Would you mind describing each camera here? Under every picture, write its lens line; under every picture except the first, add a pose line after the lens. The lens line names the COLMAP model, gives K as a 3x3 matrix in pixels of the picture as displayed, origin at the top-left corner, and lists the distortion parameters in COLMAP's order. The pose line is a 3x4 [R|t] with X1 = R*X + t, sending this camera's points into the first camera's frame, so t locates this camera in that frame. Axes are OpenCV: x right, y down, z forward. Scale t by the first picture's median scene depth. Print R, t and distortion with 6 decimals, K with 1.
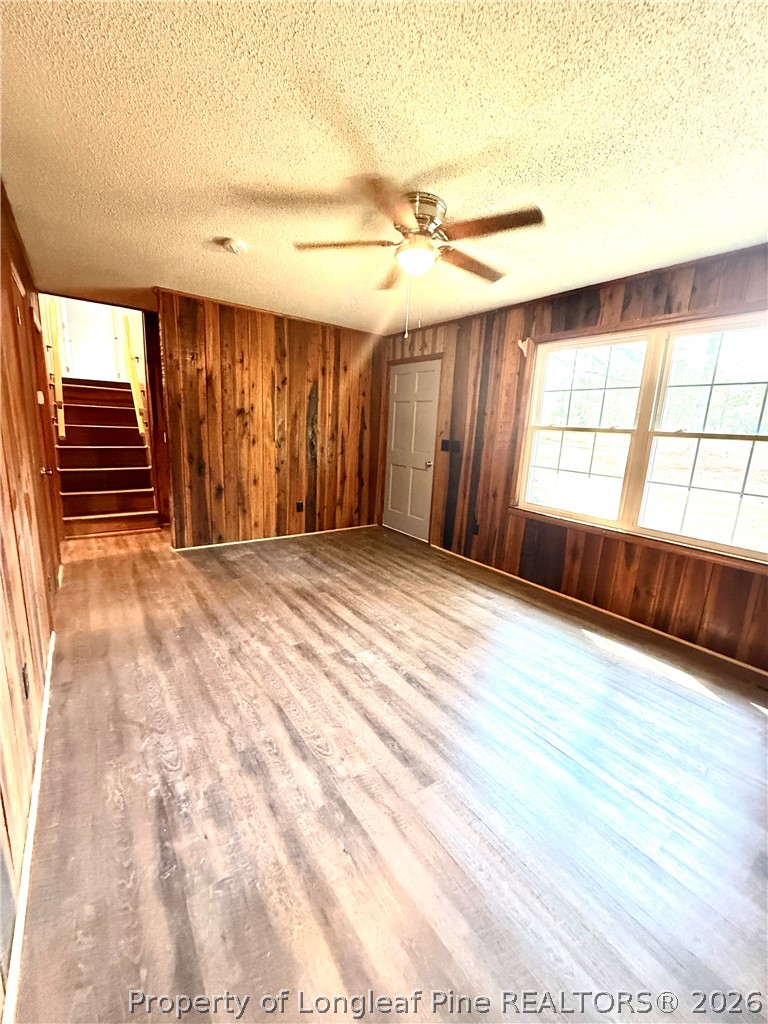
lens RADIAL K [[412.1, 0, 391.8], [0, 412.1, 510.9], [0, 0, 1]] dist [-0.002348, 0.000919]
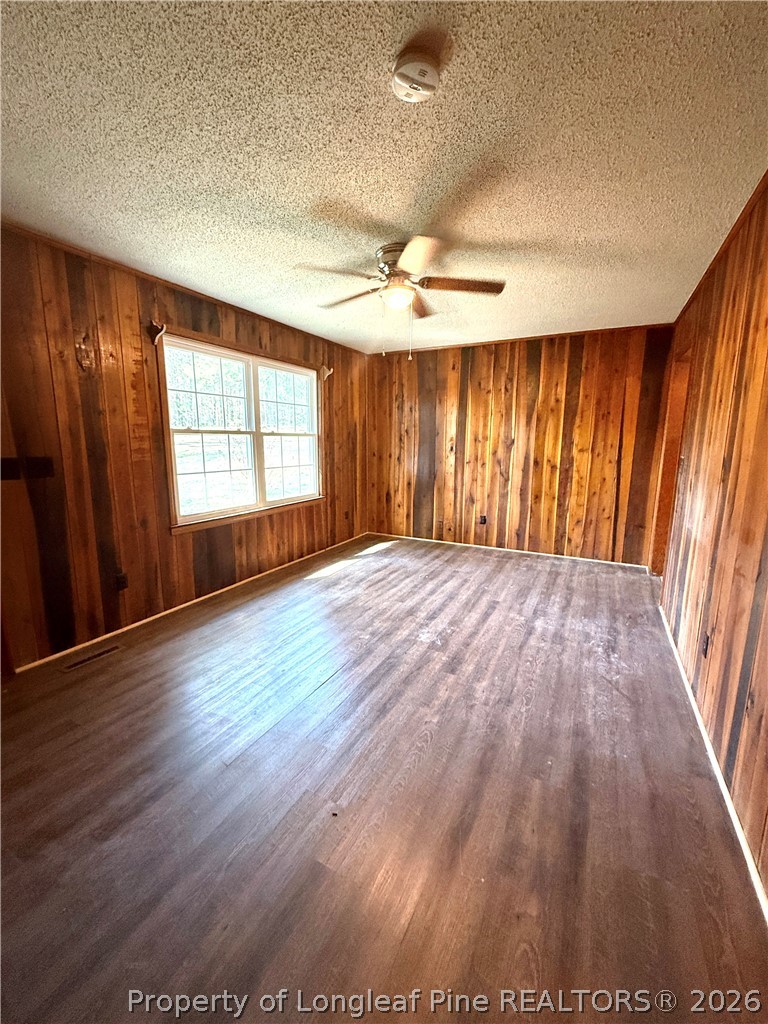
lens RADIAL K [[412.1, 0, 384.9], [0, 412.1, 507.9], [0, 0, 1]] dist [-0.002348, 0.000919]
pose [[-0.438980, -0.197495, 0.876523, -0.952158], [0.154145, 0.944526, 0.290016, -0.342615], [-0.885176, 0.262423, -0.384185, 1.450852]]
